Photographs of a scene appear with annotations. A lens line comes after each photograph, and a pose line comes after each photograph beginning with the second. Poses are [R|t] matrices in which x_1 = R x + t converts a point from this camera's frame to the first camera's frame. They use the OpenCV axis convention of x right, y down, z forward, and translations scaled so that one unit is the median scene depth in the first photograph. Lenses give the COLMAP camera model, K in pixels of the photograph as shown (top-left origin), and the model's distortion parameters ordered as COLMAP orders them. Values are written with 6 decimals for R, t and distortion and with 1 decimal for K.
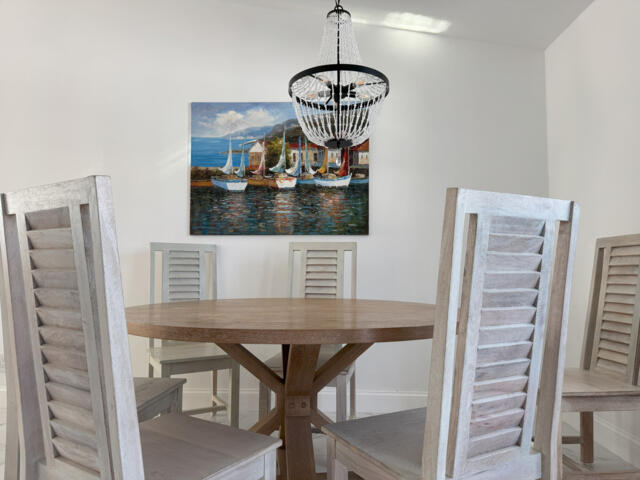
lens RADIAL K [[448.4, 0, 320.0], [0, 448.4, 240.0], [0, 0, 1]] dist [0.115049, -0.148022]
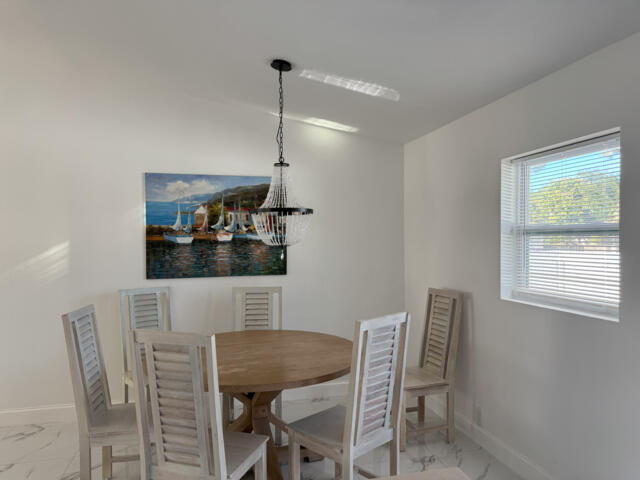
lens RADIAL K [[448.4, 0, 320.0], [0, 448.4, 240.0], [0, 0, 1]] dist [0.115049, -0.148022]
pose [[0.965919, -0.012089, 0.258562, -0.146769], [-0.005394, 0.997752, 0.066797, -0.208507], [-0.258788, -0.065915, 0.963682, -0.343683]]
